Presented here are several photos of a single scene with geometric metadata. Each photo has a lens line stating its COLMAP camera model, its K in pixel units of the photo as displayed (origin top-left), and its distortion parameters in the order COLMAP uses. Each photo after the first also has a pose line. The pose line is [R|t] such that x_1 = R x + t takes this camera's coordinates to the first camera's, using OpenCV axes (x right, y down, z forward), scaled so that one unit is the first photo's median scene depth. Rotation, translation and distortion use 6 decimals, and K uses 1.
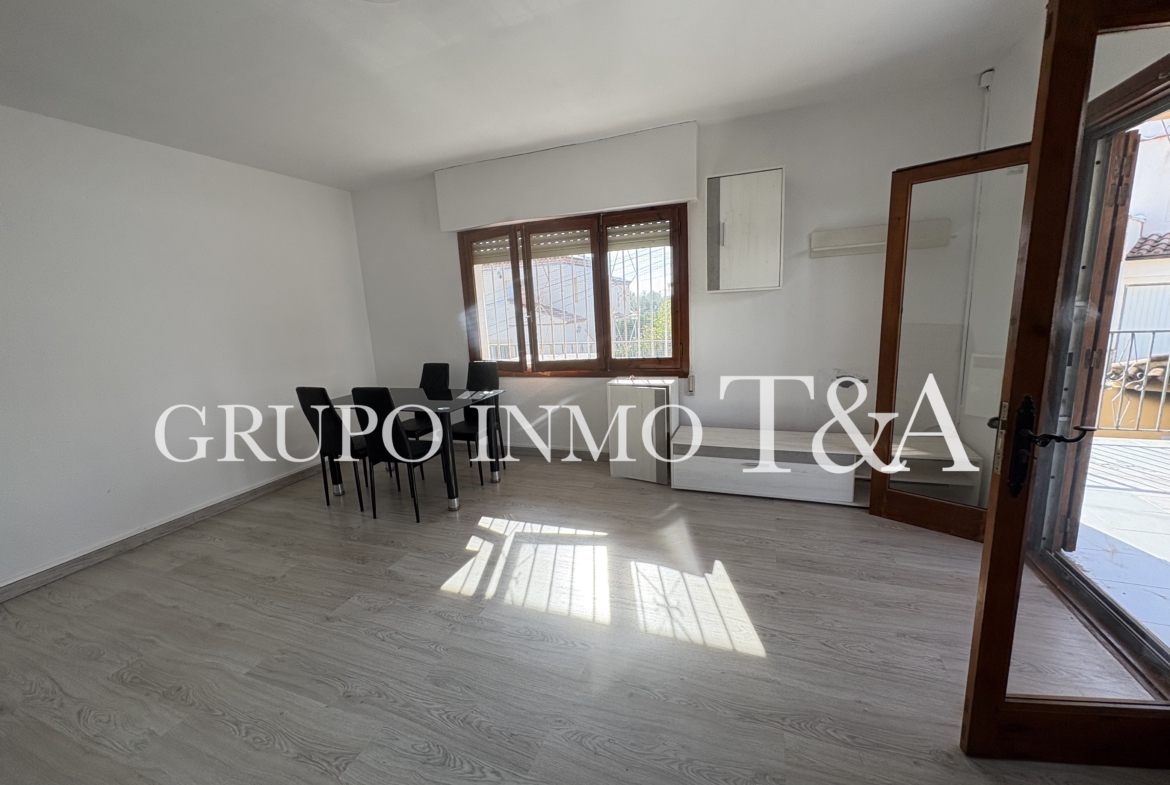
lens RADIAL K [[463.2, 0, 584.0], [0, 463.2, 392.7], [0, 0, 1]] dist [-0.001107, 0.000687]
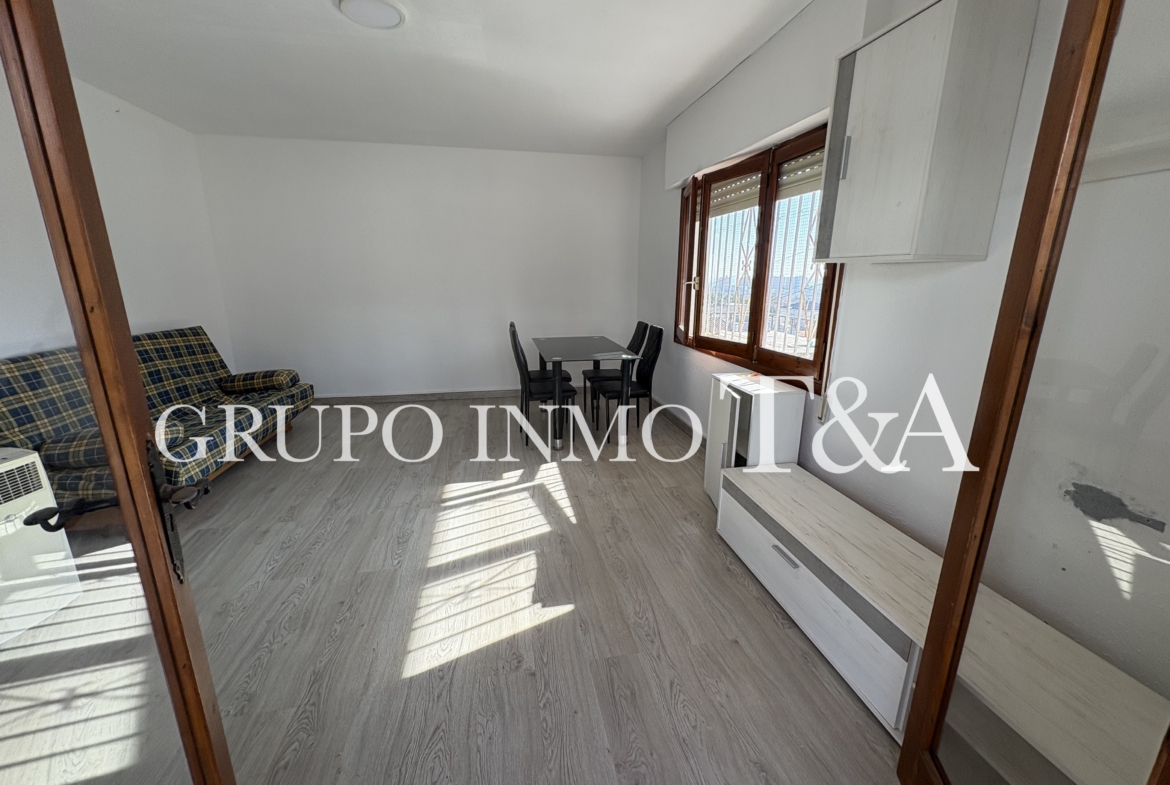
lens RADIAL K [[463.2, 0, 587.3], [0, 463.2, 393.3], [0, 0, 1]] dist [-0.001107, 0.000687]
pose [[0.529633, 0.264019, -0.806091, 0.673679], [-0.191631, 0.962999, 0.189502, -0.113949], [0.826297, 0.054105, 0.560630, 0.443610]]
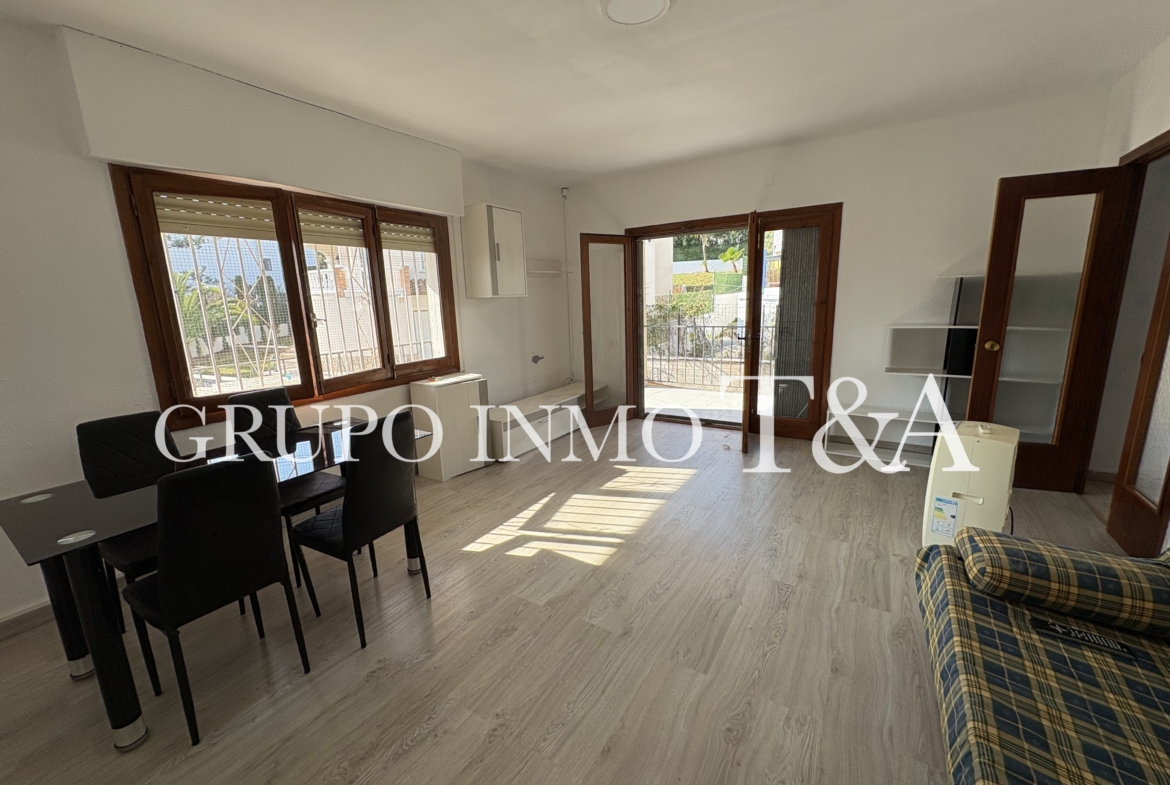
lens RADIAL K [[463.2, 0, 584.7], [0, 463.2, 390.7], [0, 0, 1]] dist [-0.001107, 0.000687]
pose [[0.201880, -0.148301, 0.968117, -0.957383], [0.209549, 0.972121, 0.105217, -0.053746], [-0.956731, 0.181626, 0.227328, 0.553947]]
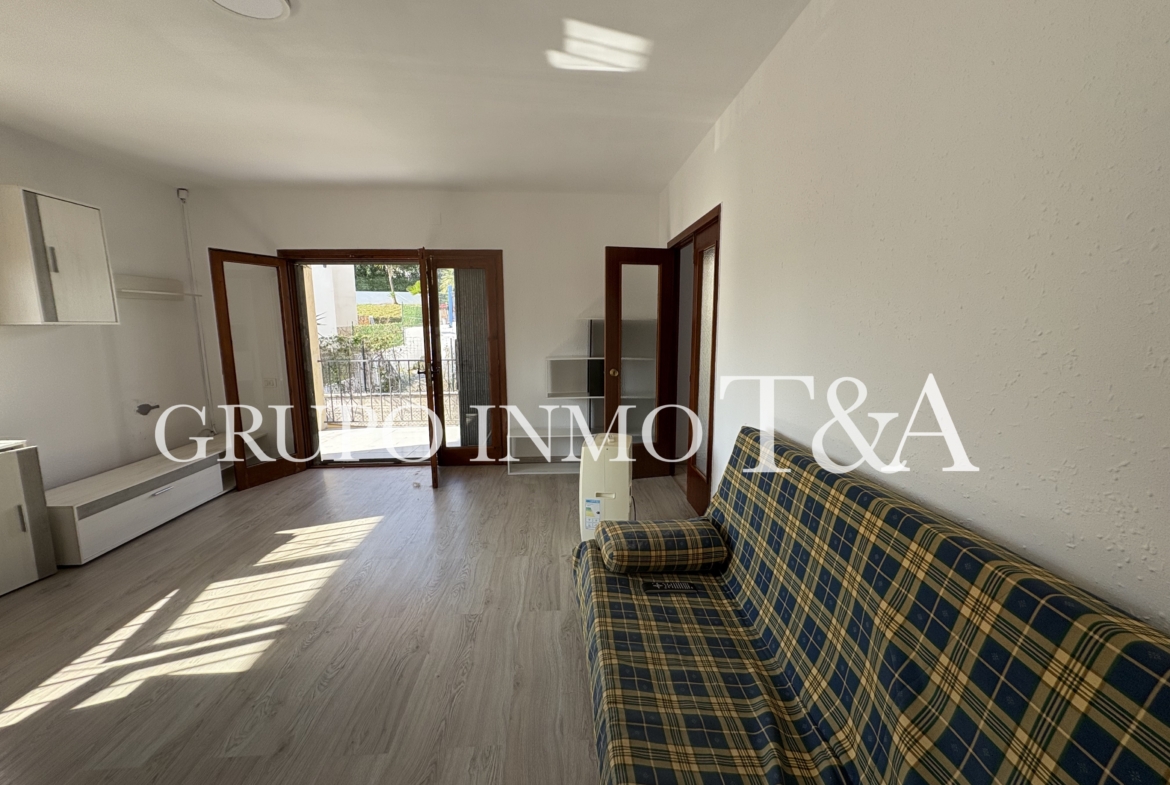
lens RADIAL K [[463.2, 0, 583.5], [0, 463.2, 391.5], [0, 0, 1]] dist [-0.001107, 0.000687]
pose [[-0.411507, -0.076370, 0.908201, -0.946041], [0.202412, 0.963940, 0.172771, -0.048372], [-0.888646, 0.254927, -0.381210, 0.506657]]
